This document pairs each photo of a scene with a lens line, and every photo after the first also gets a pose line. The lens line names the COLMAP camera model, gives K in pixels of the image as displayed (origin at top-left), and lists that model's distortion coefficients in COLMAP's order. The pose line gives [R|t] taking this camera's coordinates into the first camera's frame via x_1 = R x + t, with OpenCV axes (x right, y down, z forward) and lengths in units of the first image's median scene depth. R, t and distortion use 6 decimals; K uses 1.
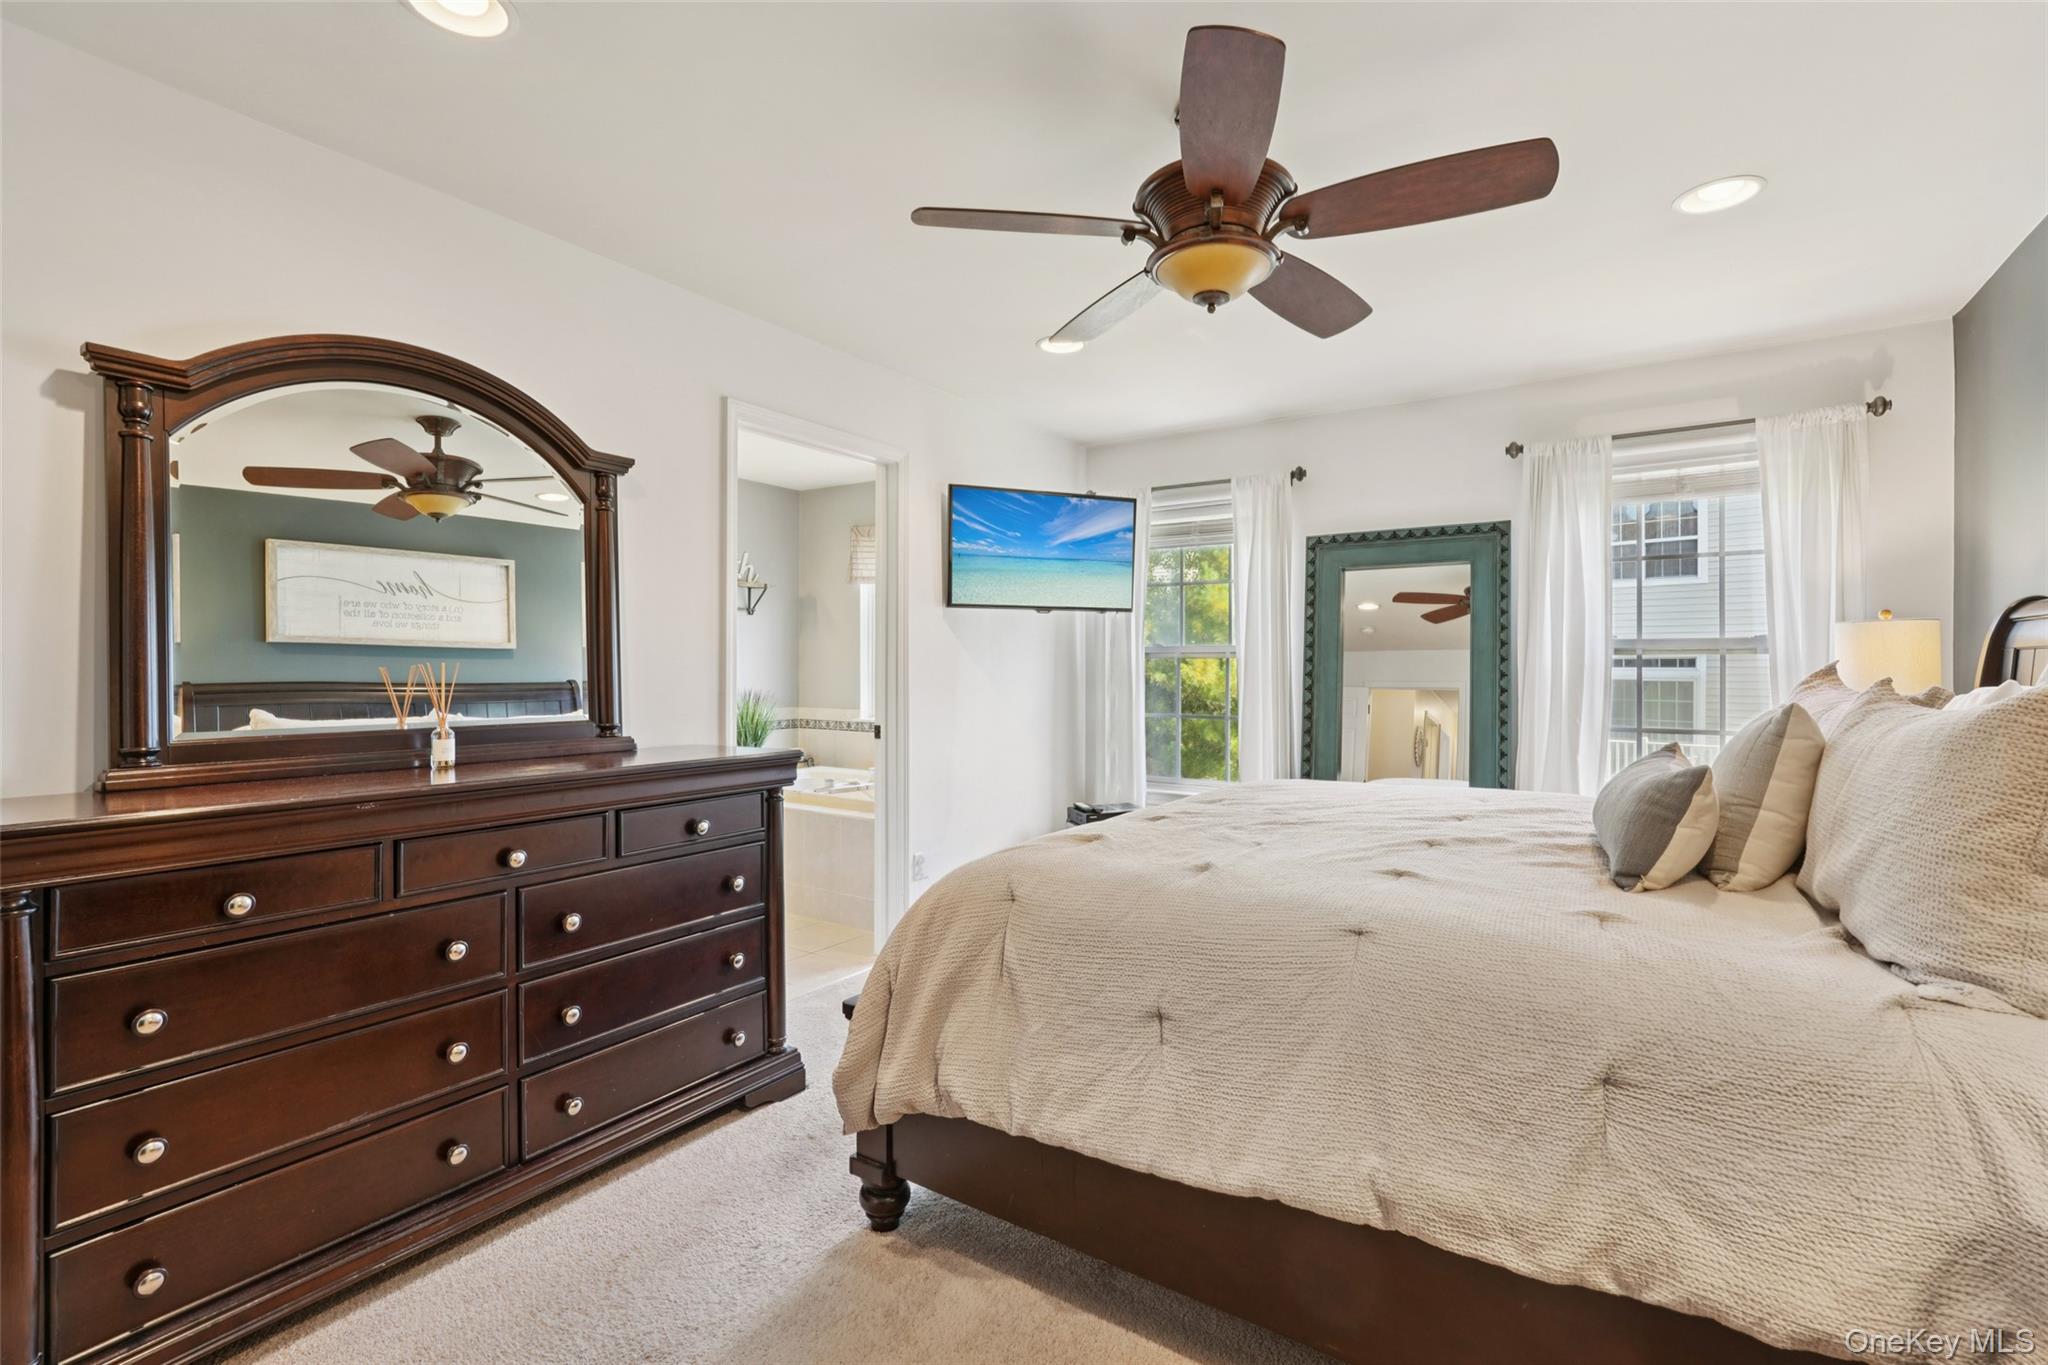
lens RADIAL K [[898.7, 0, 1027.8], [0, 898.7, 678.0], [0, 0, 1]] dist [-0.006813, 0.005017]
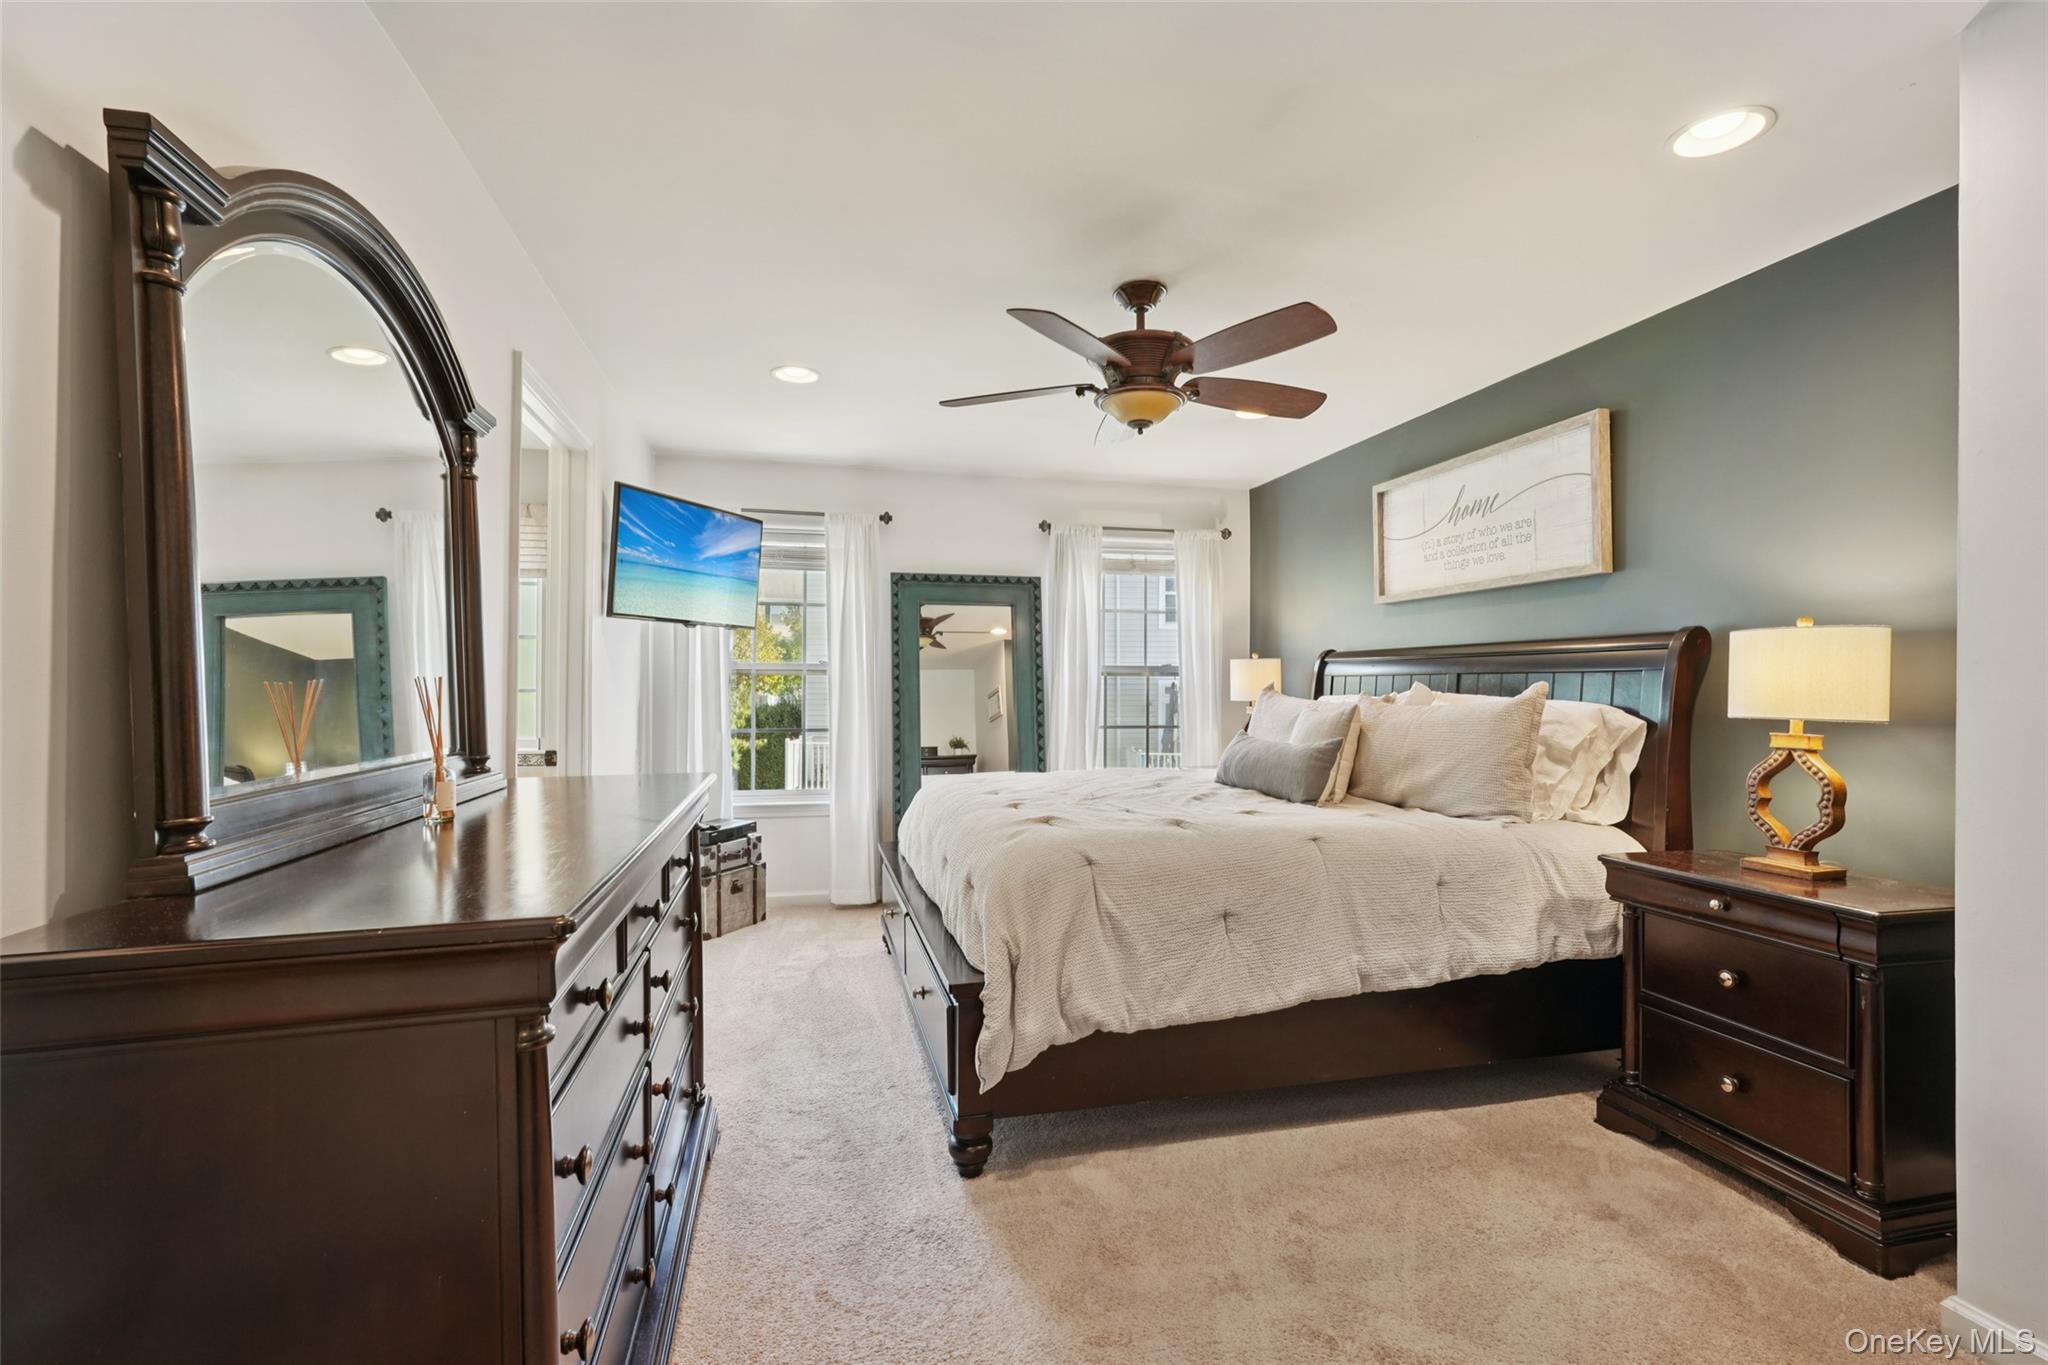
lens RADIAL K [[898.7, 0, 1021.9], [0, 898.7, 689.5], [0, 0, 1]] dist [-0.006813, 0.005017]
pose [[0.685946, -0.002827, 0.727647, -0.564587], [0.006195, 0.999979, -0.001956, -0.002161], [-0.727626, 0.005850, 0.685949, 0.097594]]
